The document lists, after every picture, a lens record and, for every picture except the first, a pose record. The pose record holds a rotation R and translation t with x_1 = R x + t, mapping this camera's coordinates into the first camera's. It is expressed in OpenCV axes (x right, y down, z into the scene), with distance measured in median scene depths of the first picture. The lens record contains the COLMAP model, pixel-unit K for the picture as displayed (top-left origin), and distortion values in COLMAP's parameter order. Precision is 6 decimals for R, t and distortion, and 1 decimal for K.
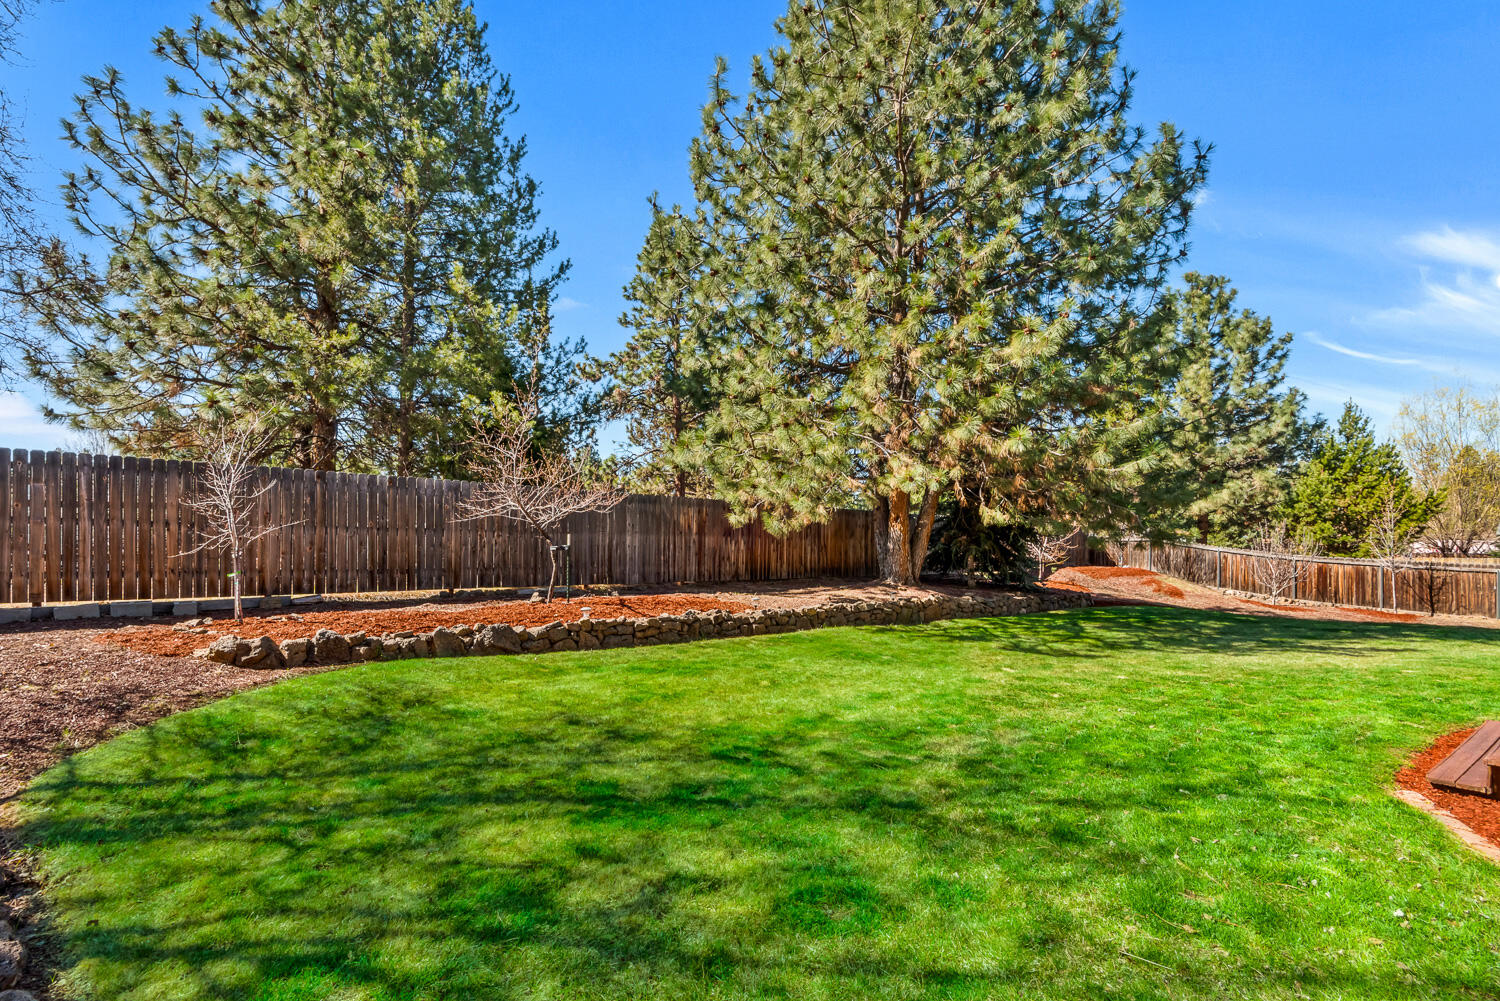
lens RADIAL K [[723.3, 0, 749.1], [0, 723.3, 539.3], [0, 0, 1]] dist [0.000275, -0.000211]
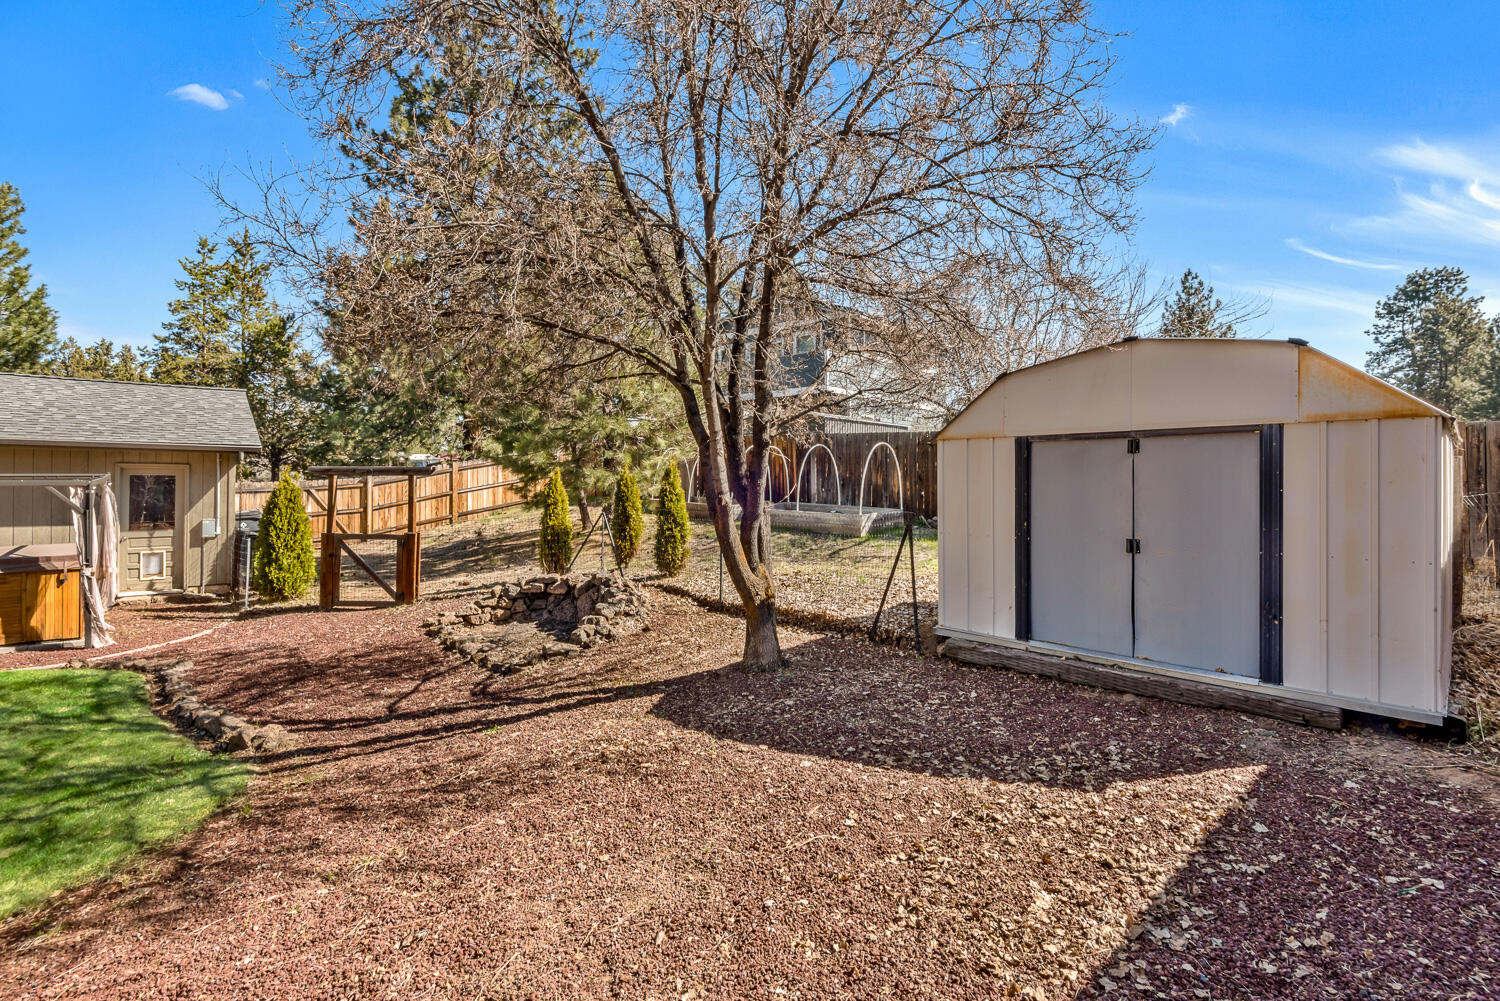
lens RADIAL K [[696.2, 0, 751.4], [0, 696.2, 480.0], [0, 0, 1]] dist [0.001960, 0.000393]
pose [[-0.999520, -0.008030, -0.029935, -0.349845], [-0.007813, 0.999943, -0.007344, -0.028751], [0.029992, -0.007107, -0.999525, 0.421877]]
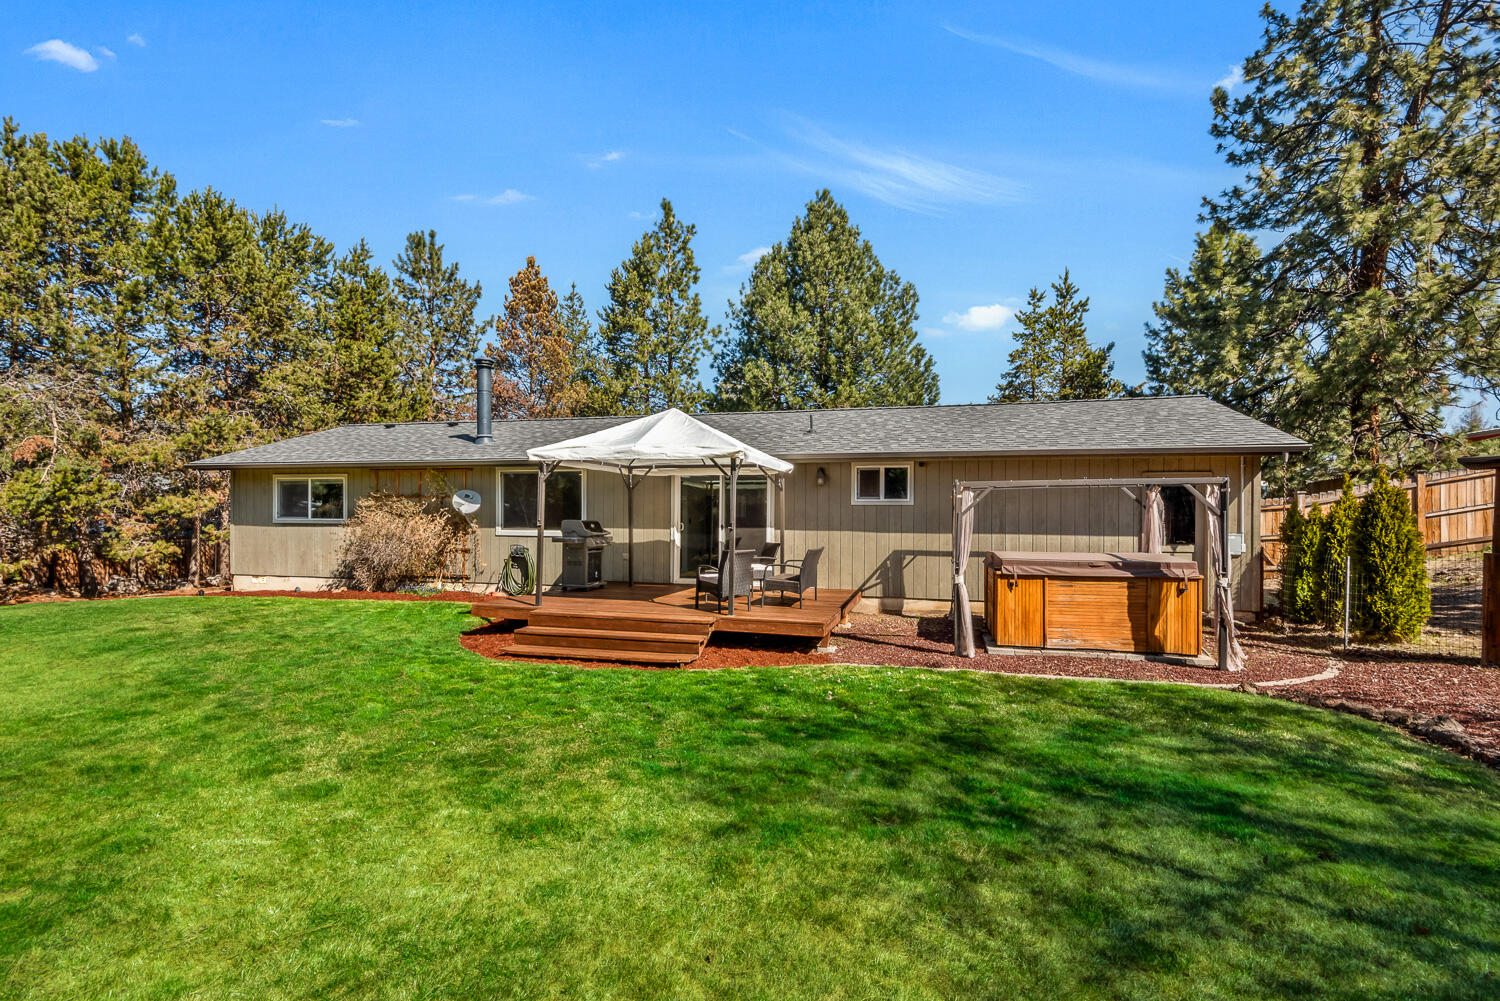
lens RADIAL K [[692.7, 0, 753.8], [0, 692.7, 530.7], [0, 0, 1]] dist [0.036782, -0.028597]
pose [[-0.610001, -0.020327, 0.792140, -0.108690], [-0.011669, 0.999793, 0.016669, -0.004208], [-0.792314, 0.000925, -0.610112, 0.407325]]
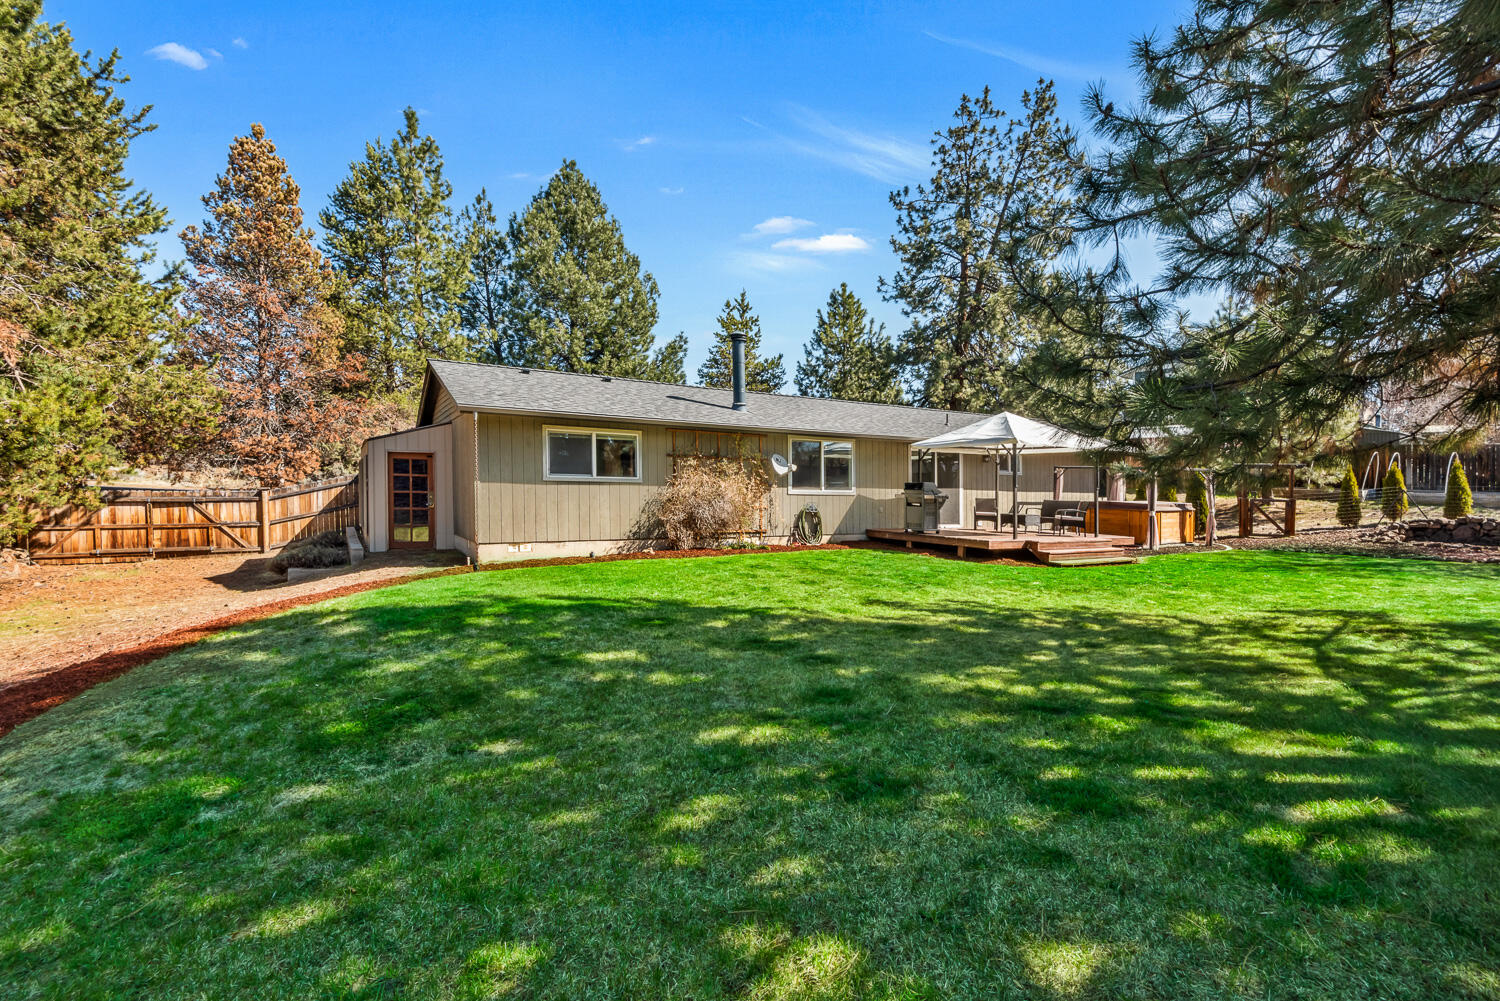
lens RADIAL K [[723.3, 0, 749.1], [0, 723.3, 539.3], [0, 0, 1]] dist [0.000275, -0.000211]
pose [[-0.993056, -0.016284, 0.116510, 0.496458], [-0.010144, 0.998538, 0.053100, 0.021187], [-0.117204, 0.051550, -0.991769, 0.974278]]
